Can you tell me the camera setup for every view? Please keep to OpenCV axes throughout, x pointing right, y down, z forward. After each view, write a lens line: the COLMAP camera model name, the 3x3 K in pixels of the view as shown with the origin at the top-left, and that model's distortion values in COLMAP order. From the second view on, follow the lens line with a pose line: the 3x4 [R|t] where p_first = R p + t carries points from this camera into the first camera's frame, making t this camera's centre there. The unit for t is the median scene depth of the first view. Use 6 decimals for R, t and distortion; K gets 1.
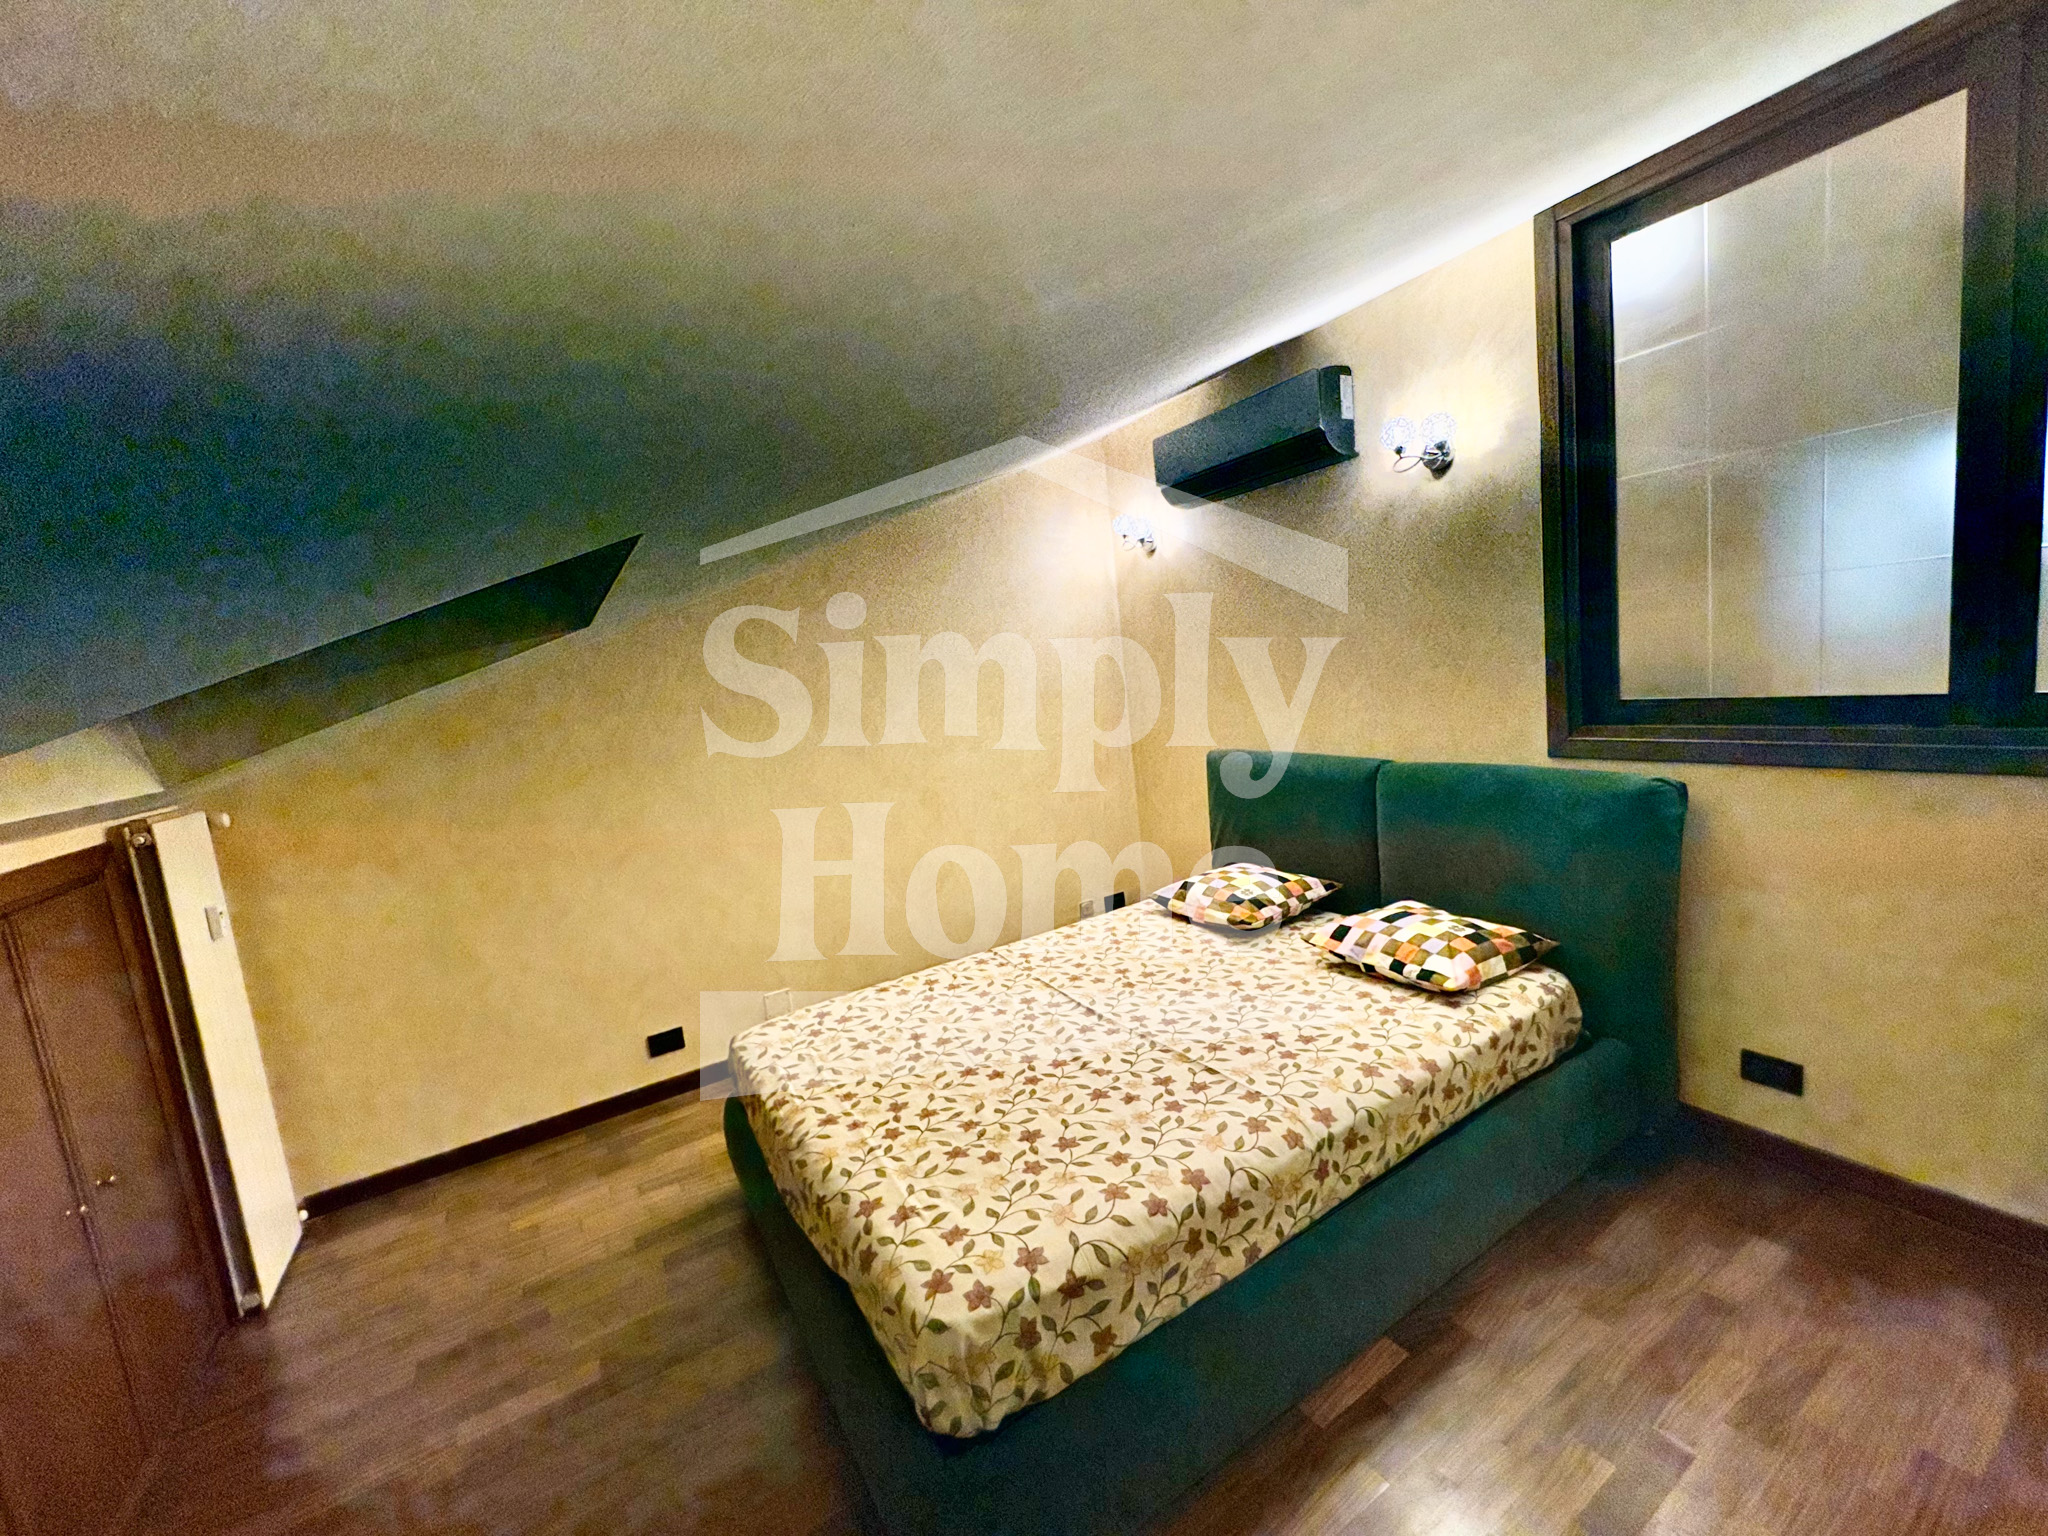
lens RADIAL K [[813.9, 0, 1027.0], [0, 813.9, 764.4], [0, 0, 1]] dist [0.000134, -0.000122]
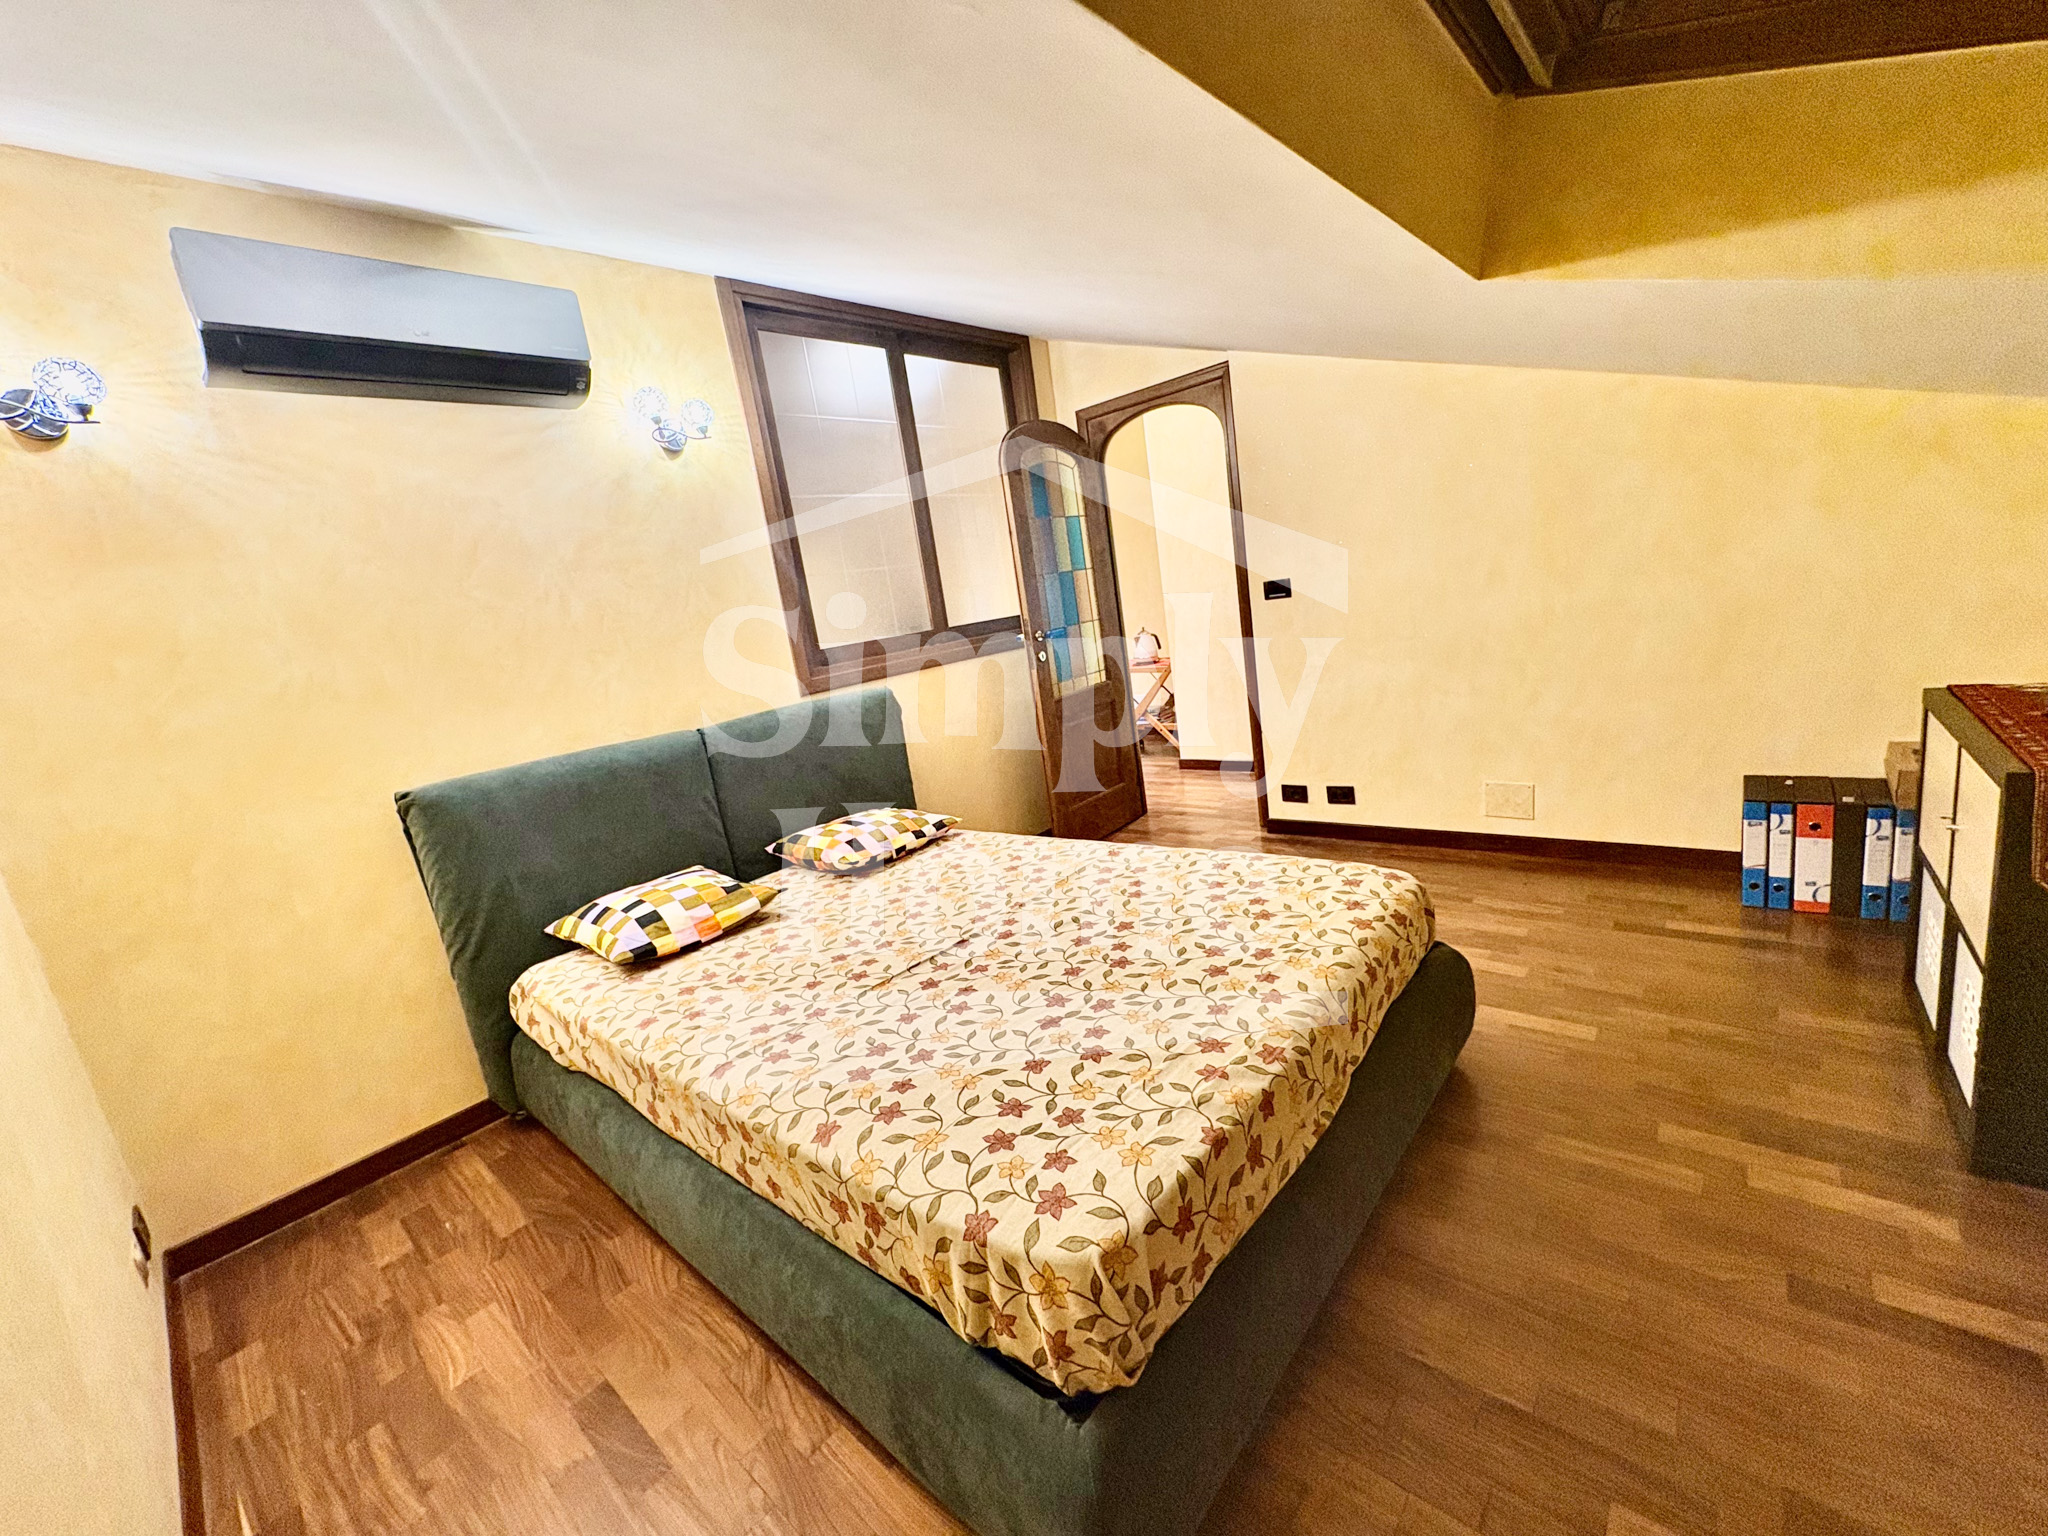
lens RADIAL K [[813.9, 0, 1027.0], [0, 813.9, 764.4], [0, 0, 1]] dist [0.000134, -0.000122]
pose [[-0.281889, -0.043121, 0.958477, -0.762102], [0.293968, 0.947062, 0.129064, 0.033842], [-0.913302, 0.318143, -0.254290, 1.100291]]
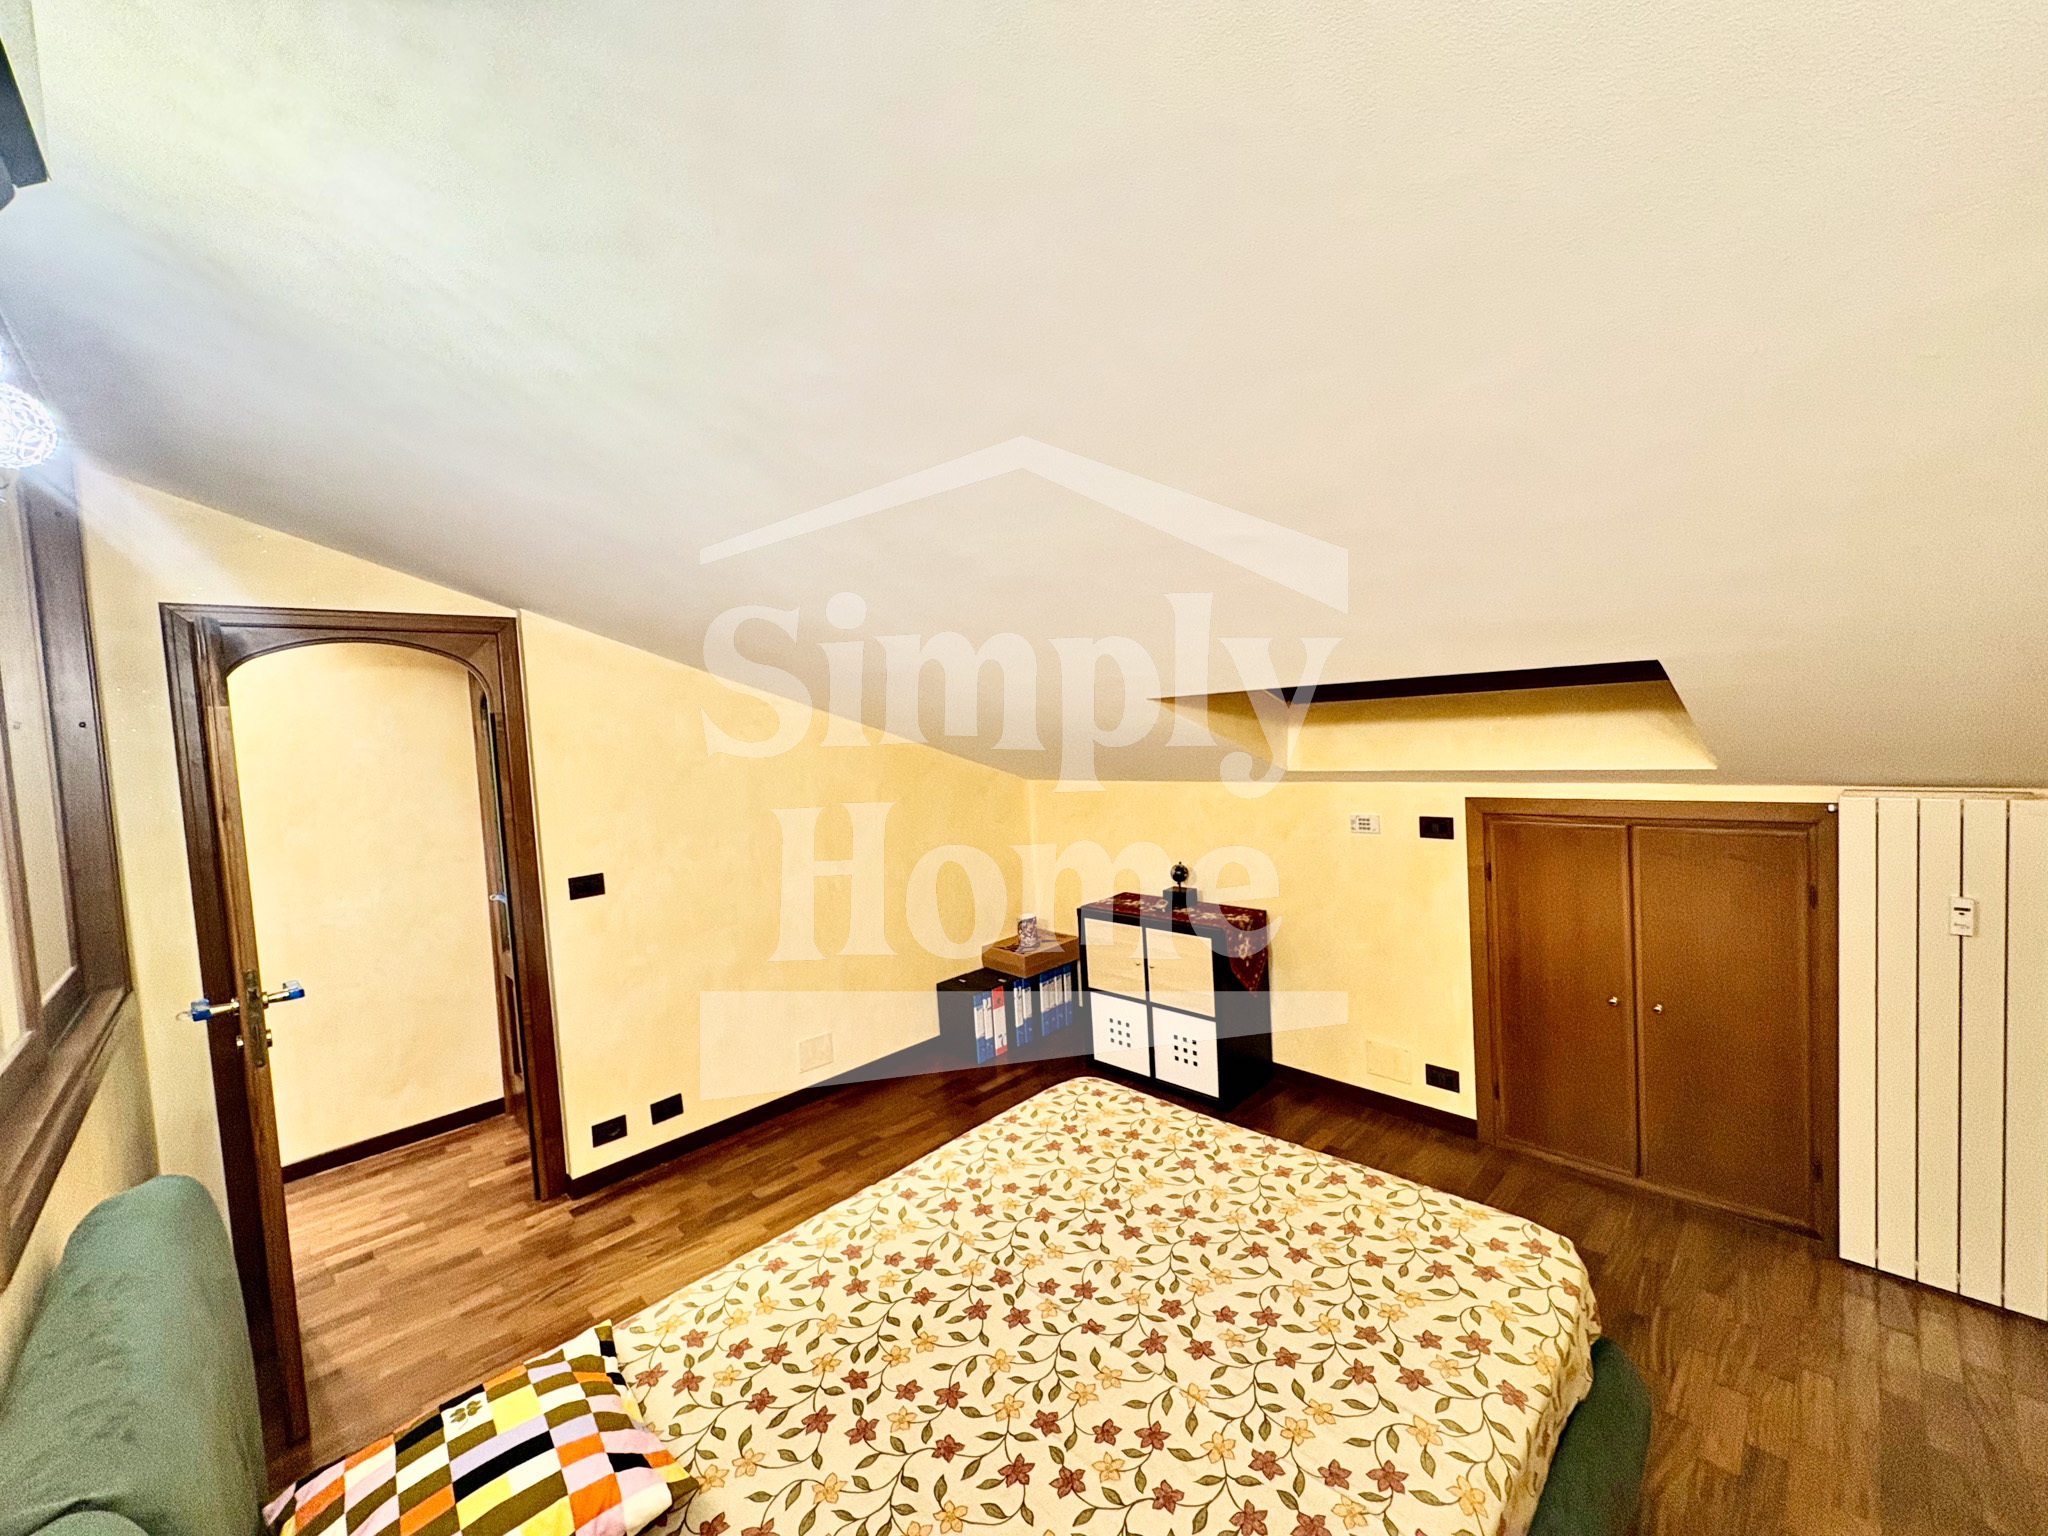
lens RADIAL K [[813.9, 0, 1027.0], [0, 813.9, 764.4], [0, 0, 1]] dist [0.000134, -0.000122]
pose [[-0.960383, 0.178795, -0.213767, 0.191141], [0.137775, 0.971380, 0.193490, -0.296203], [0.242244, 0.156373, -0.957531, 1.572512]]
